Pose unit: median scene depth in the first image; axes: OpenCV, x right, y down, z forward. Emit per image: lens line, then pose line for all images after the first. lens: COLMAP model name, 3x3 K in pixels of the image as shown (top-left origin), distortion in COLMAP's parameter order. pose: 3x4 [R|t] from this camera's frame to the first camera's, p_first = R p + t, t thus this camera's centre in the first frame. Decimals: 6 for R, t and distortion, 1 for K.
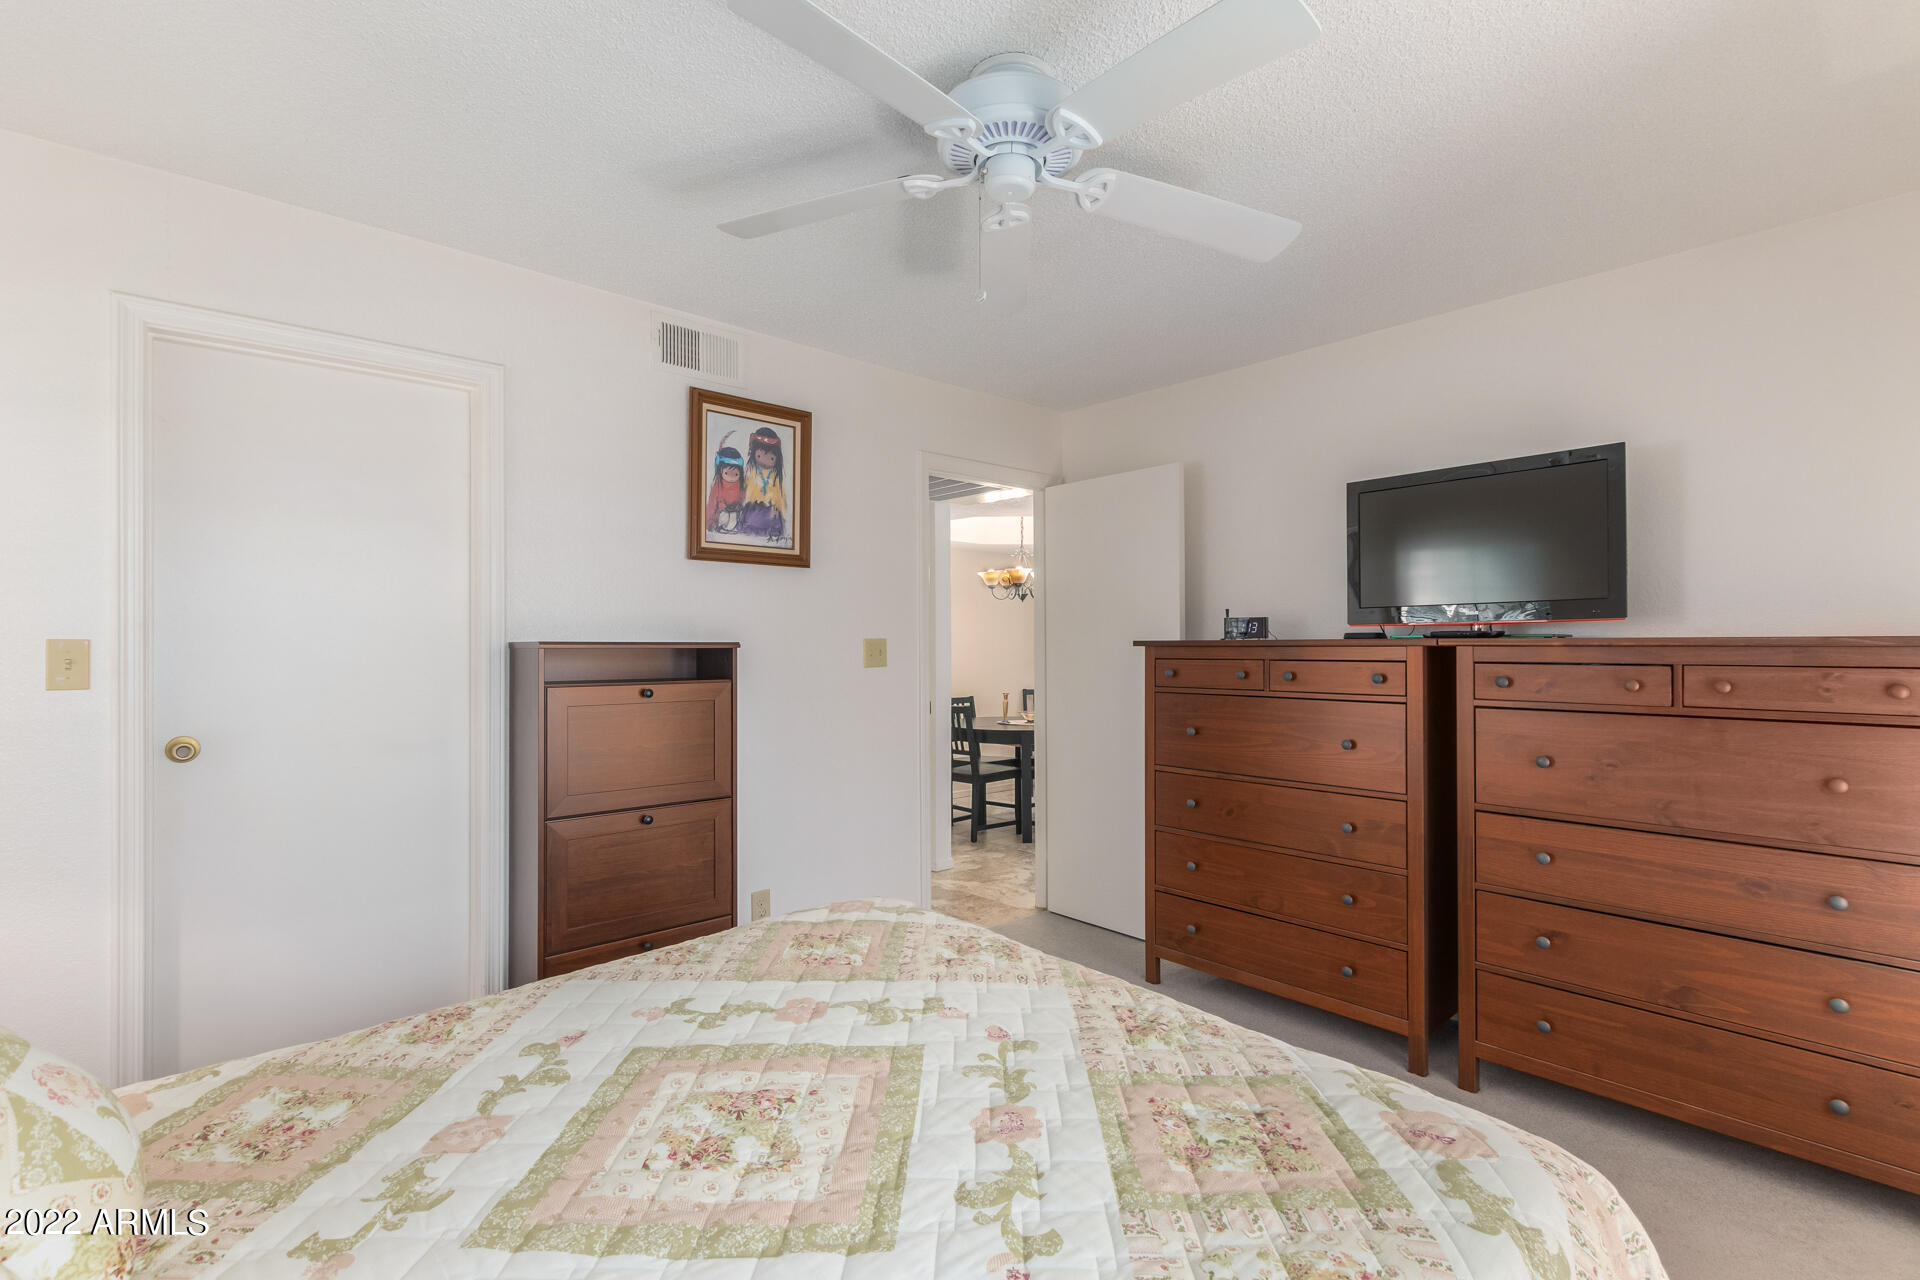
lens RADIAL K [[891.6, 0, 960.0], [0, 891.6, 648.3], [0, 0, 1]] dist [0.002746, -0.002294]
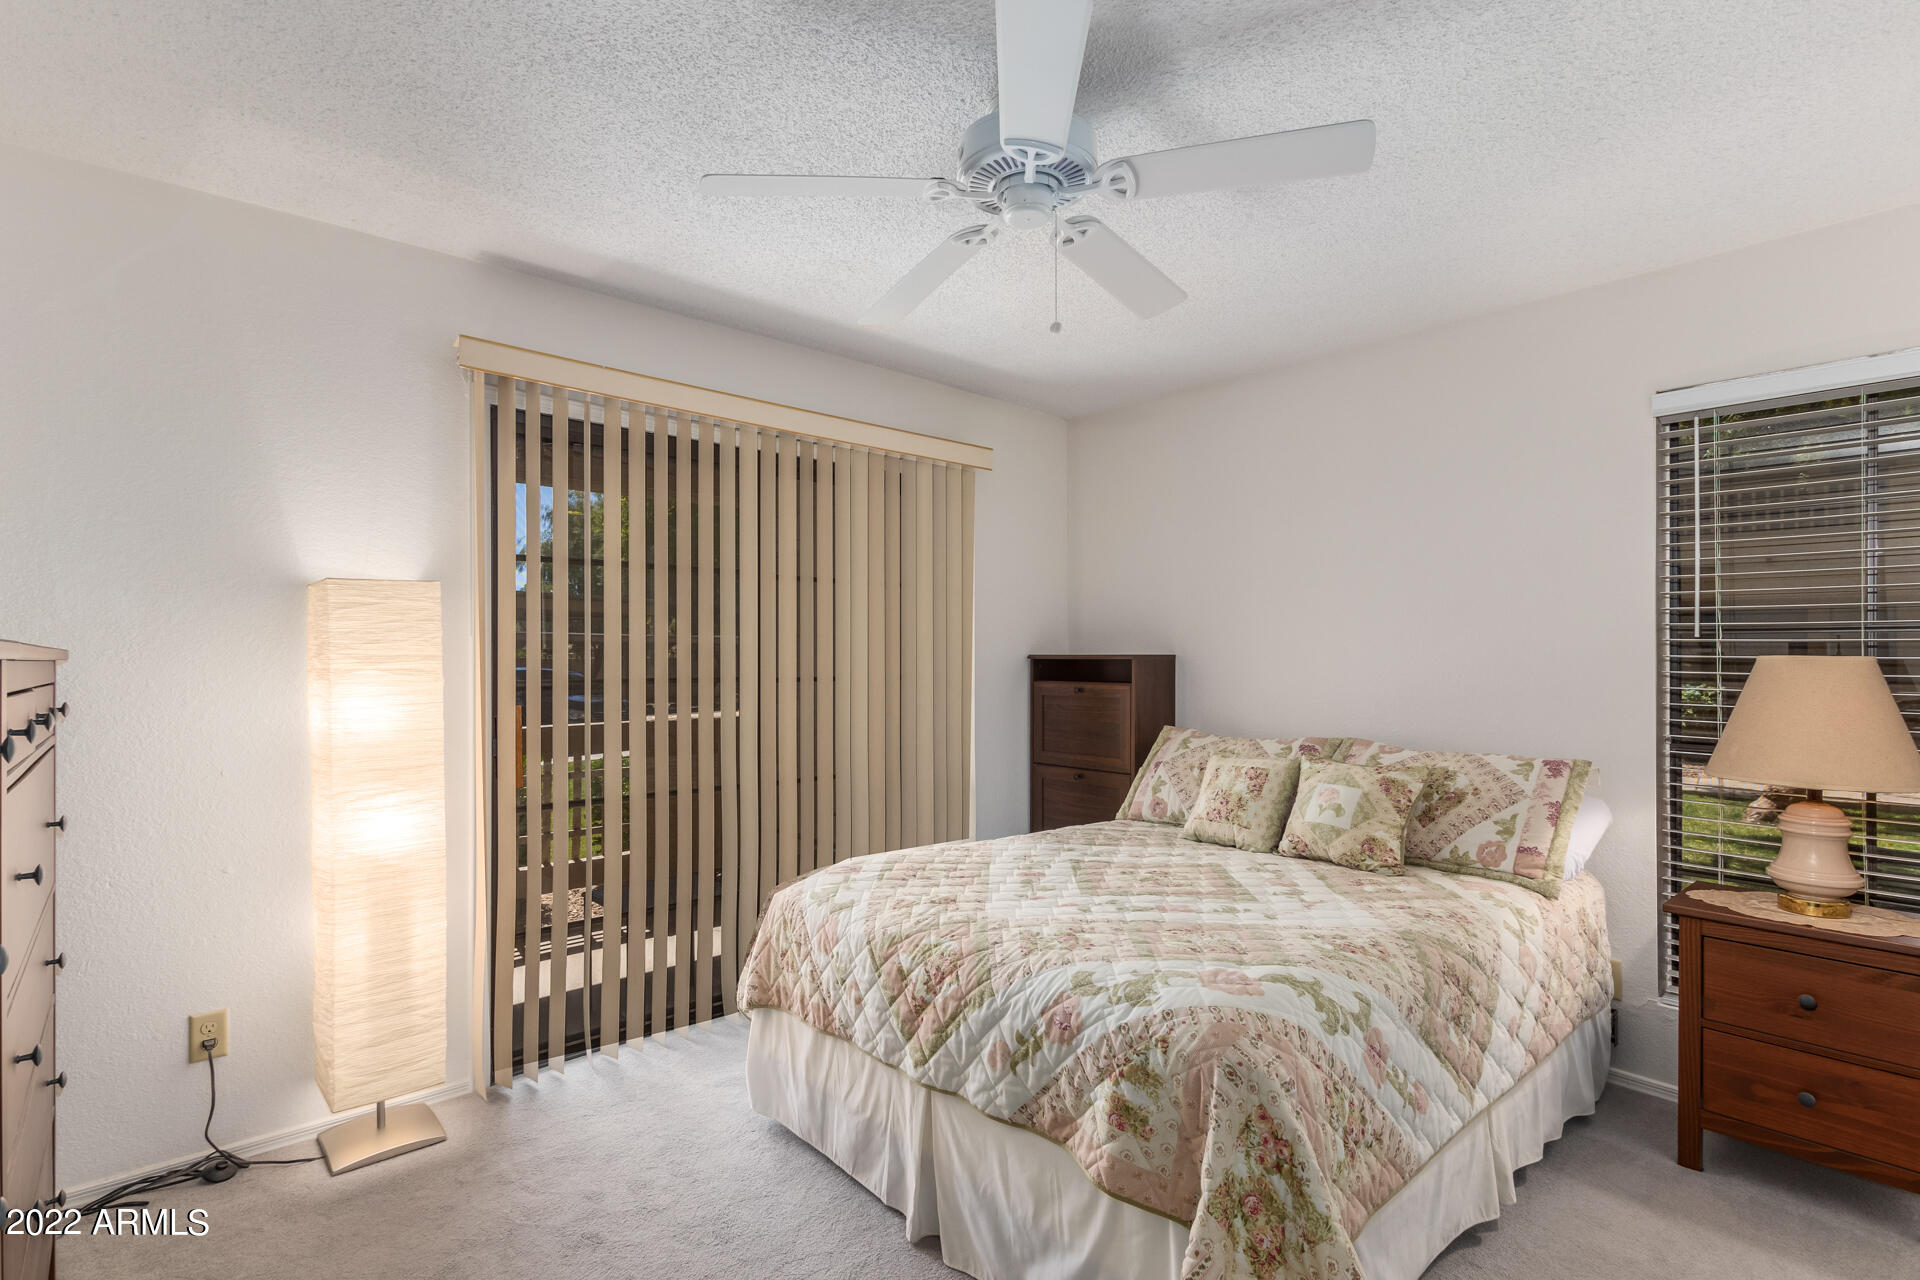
lens RADIAL K [[891.6, 0, 959.7], [0, 891.6, 651.4], [0, 0, 1]] dist [0.002746, -0.002294]
pose [[-0.999635, 0.002250, 0.026935, 0.133039], [0.001820, 0.999871, -0.015980, 0.011848], [-0.026967, -0.015925, -0.999509, 2.525789]]
